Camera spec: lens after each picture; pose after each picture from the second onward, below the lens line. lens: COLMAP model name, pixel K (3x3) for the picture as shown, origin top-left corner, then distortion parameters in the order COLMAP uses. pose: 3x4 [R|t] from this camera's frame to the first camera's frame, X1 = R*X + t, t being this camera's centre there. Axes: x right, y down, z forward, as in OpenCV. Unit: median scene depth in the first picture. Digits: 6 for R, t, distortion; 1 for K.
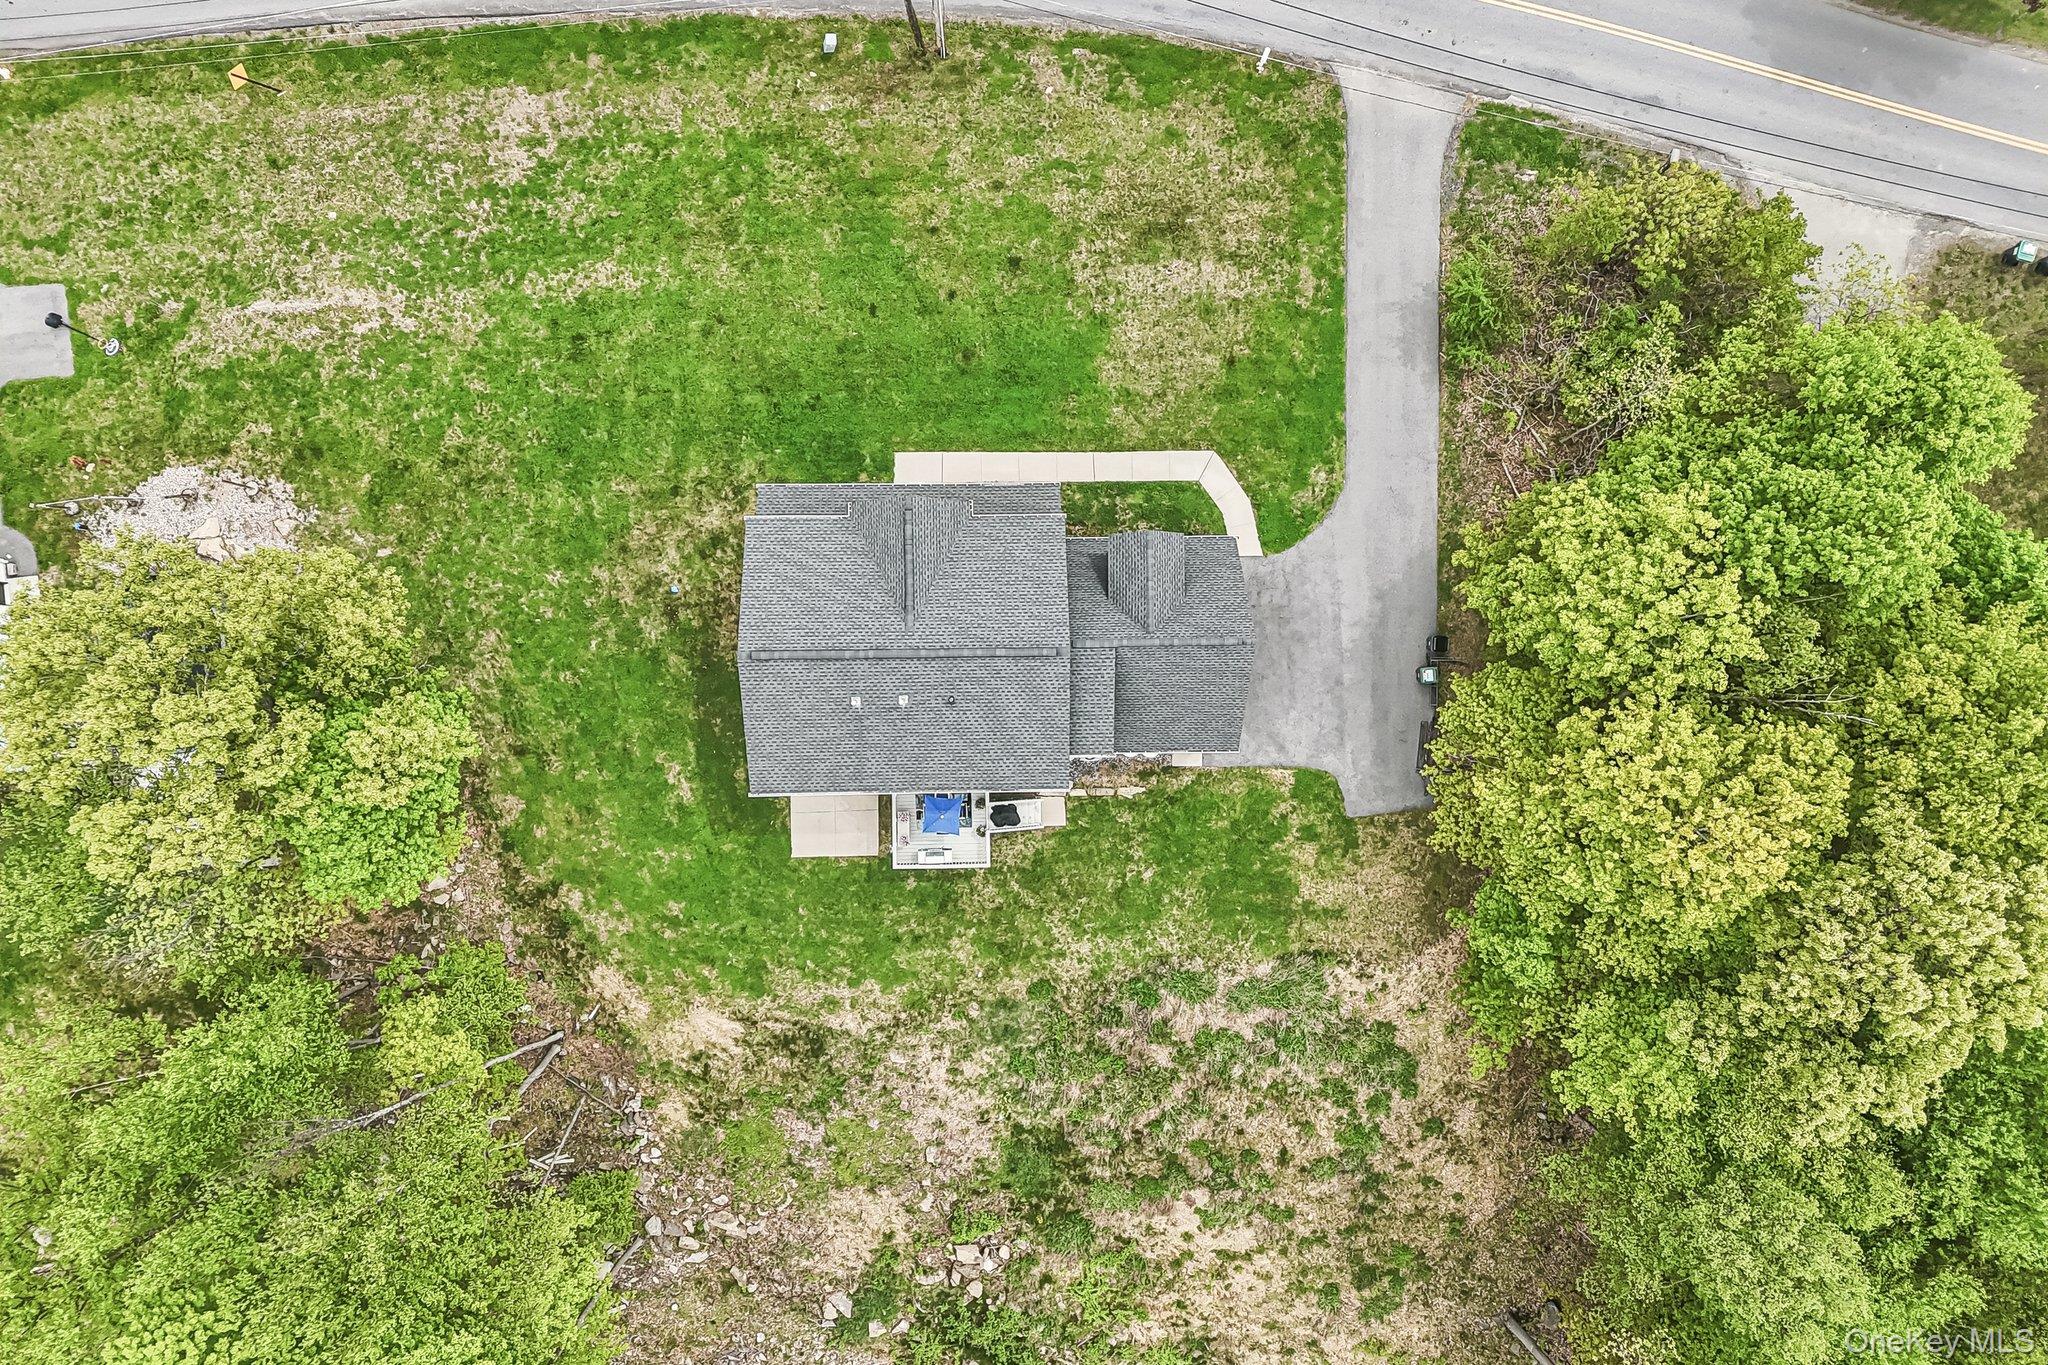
lens RADIAL K [[1517.2, 0, 1027.6], [0, 1517.2, 651.8], [0, 0, 1]] dist [0.096239, -0.112776]
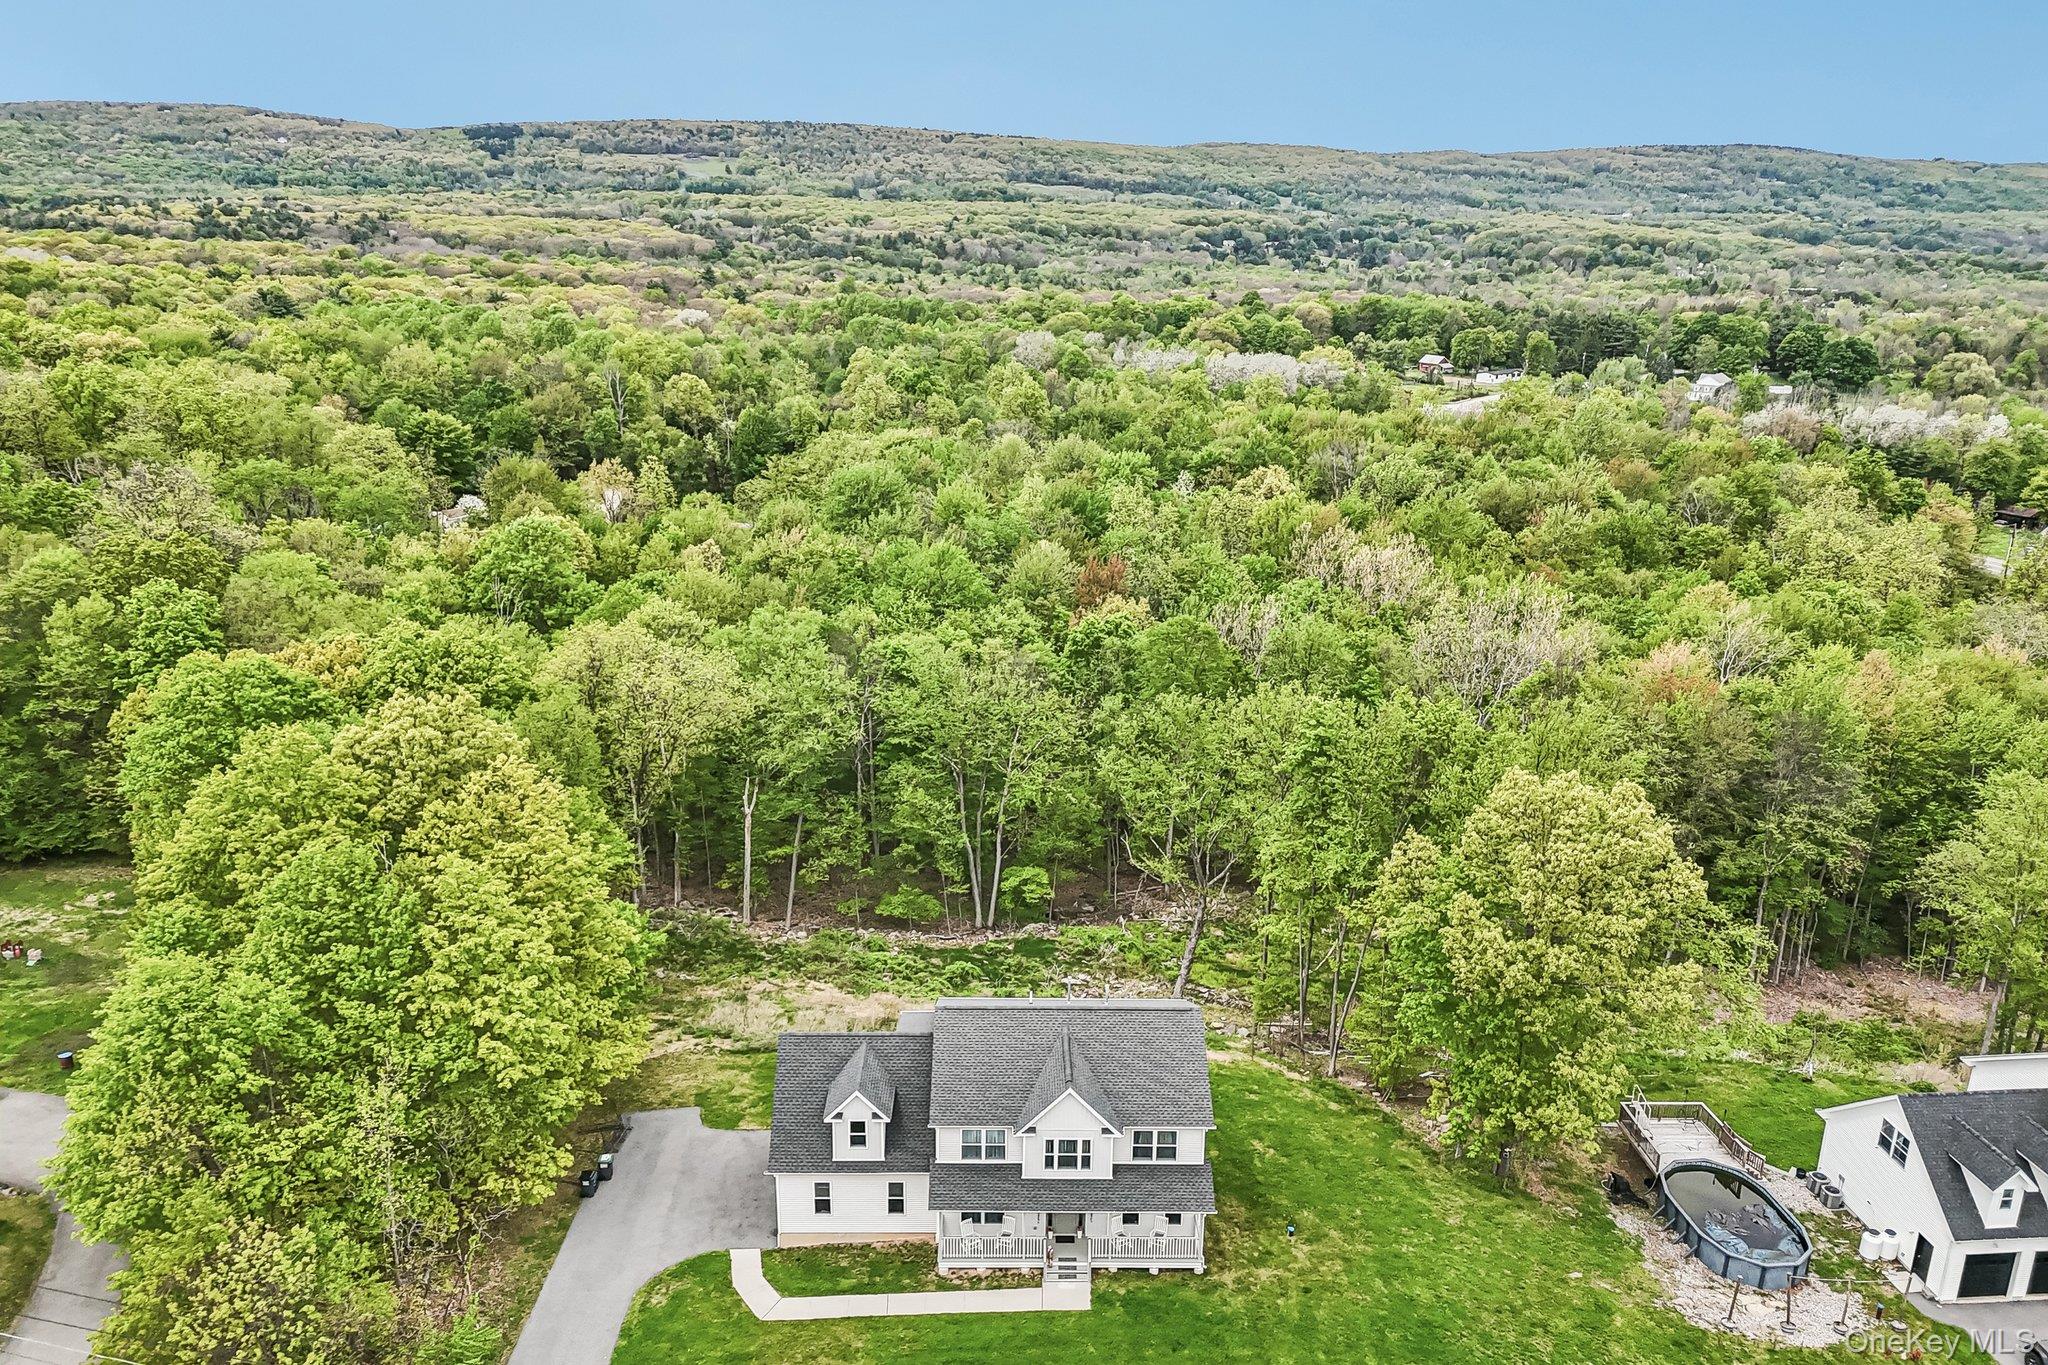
lens RADIAL K [[1517.2, 0, 1027.6], [0, 1517.2, 651.8], [0, 0, 1]] dist [0.096239, -0.112776]
pose [[-0.999455, -0.030654, -0.012223, -0.021368], [-0.002997, -0.284538, 0.958660, -0.948089], [-0.032865, 0.958174, 0.284292, 0.310655]]
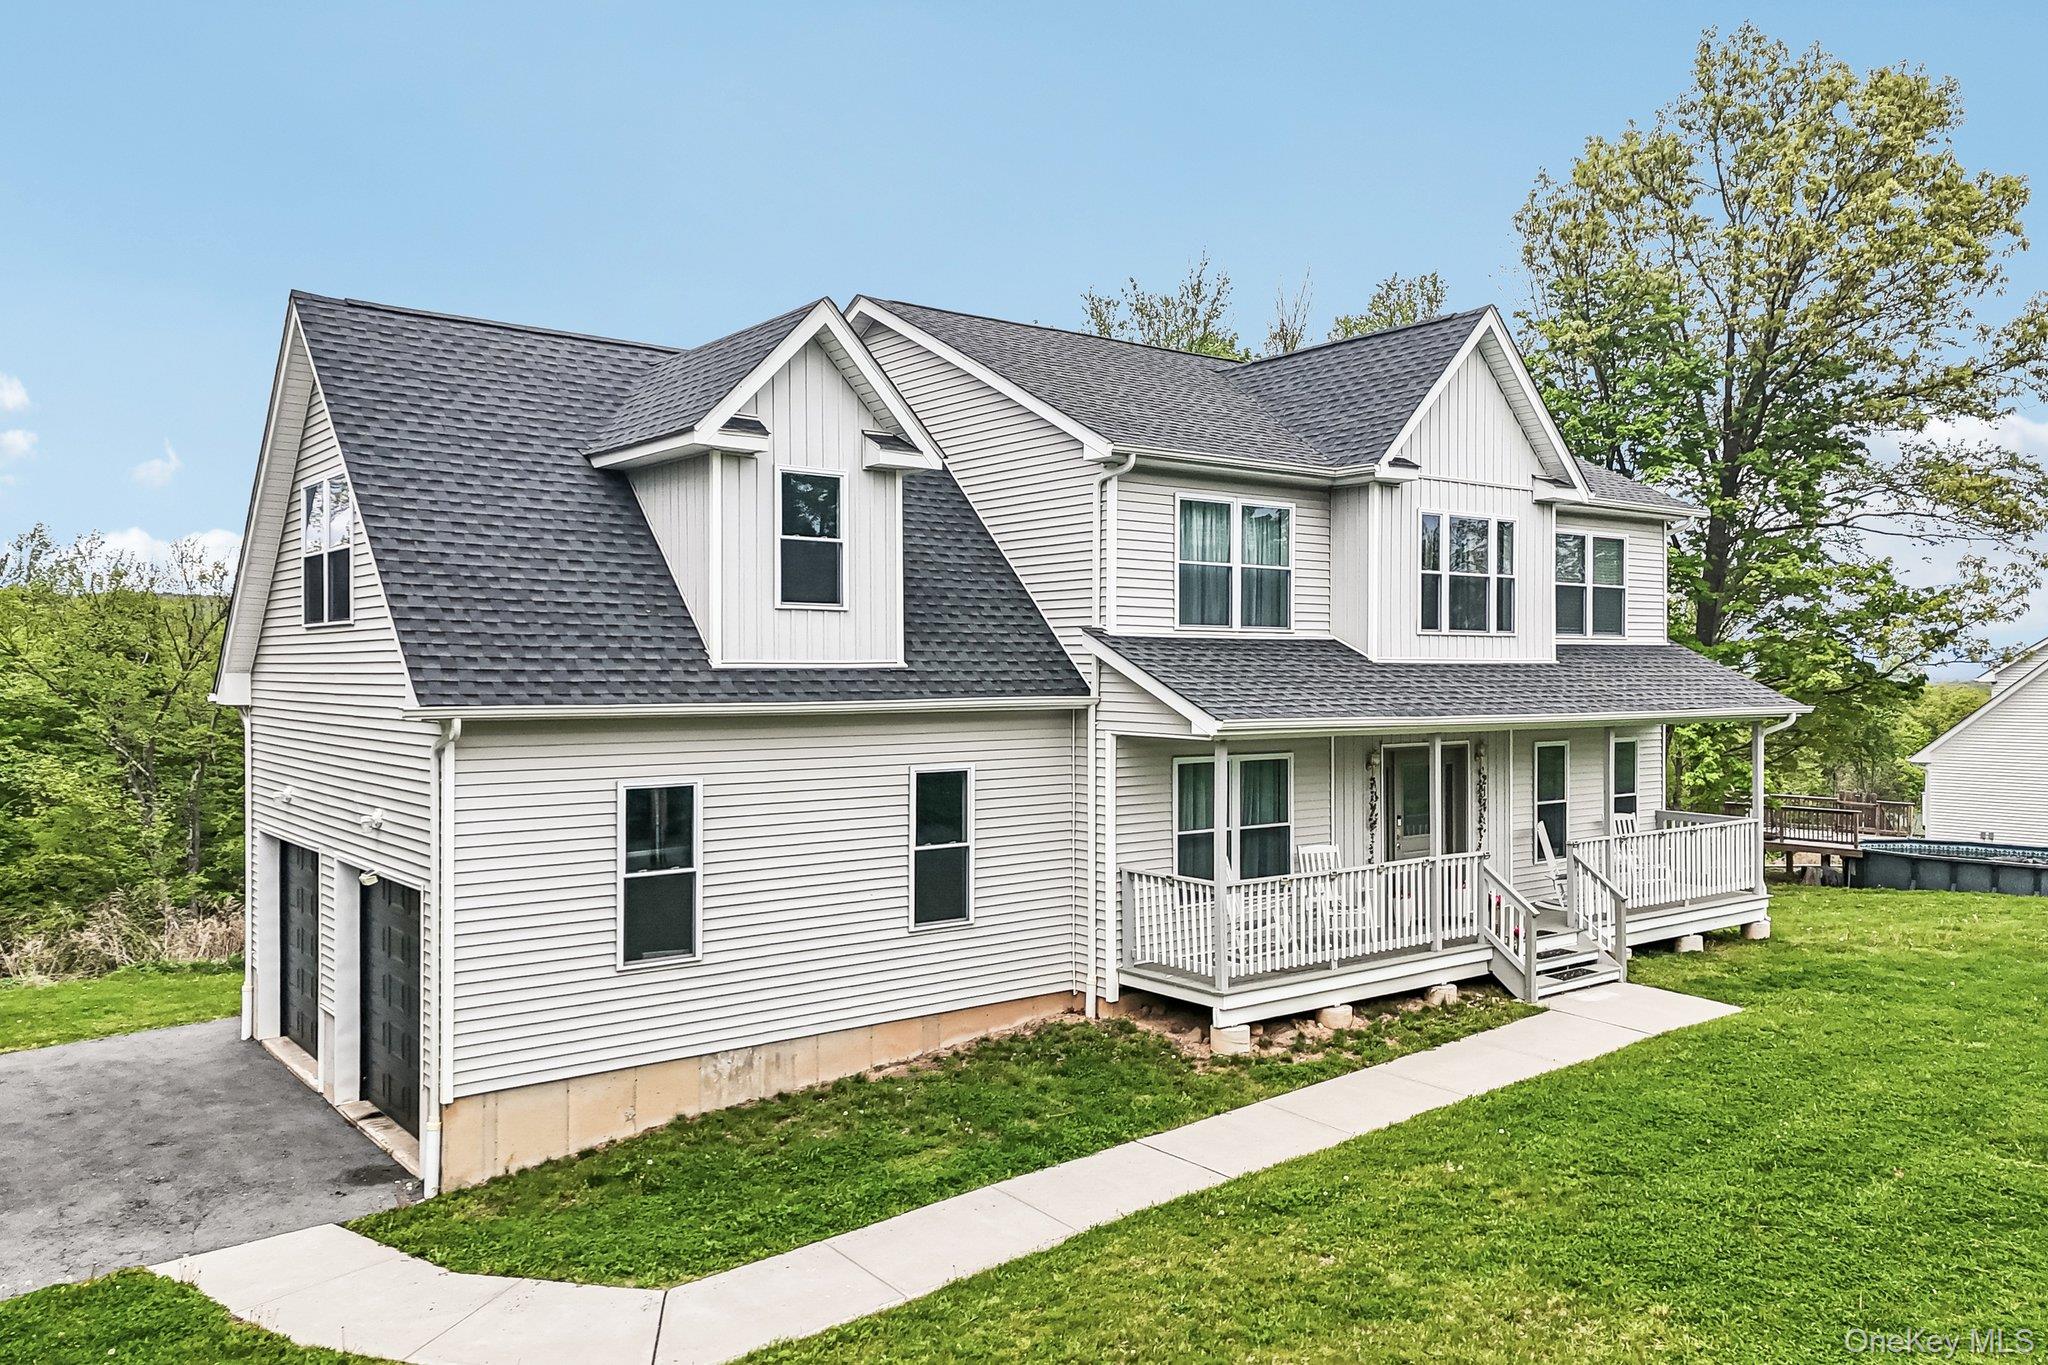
lens RADIAL K [[1517.2, 0, 1027.6], [0, 1517.2, 651.8], [0, 0, 1]] dist [0.096239, -0.112776]
pose [[-0.796986, -0.023692, -0.603532, 0.184160], [-0.603893, 0.012711, 0.796964, -0.270301], [-0.011210, 0.999638, -0.024438, 0.934041]]
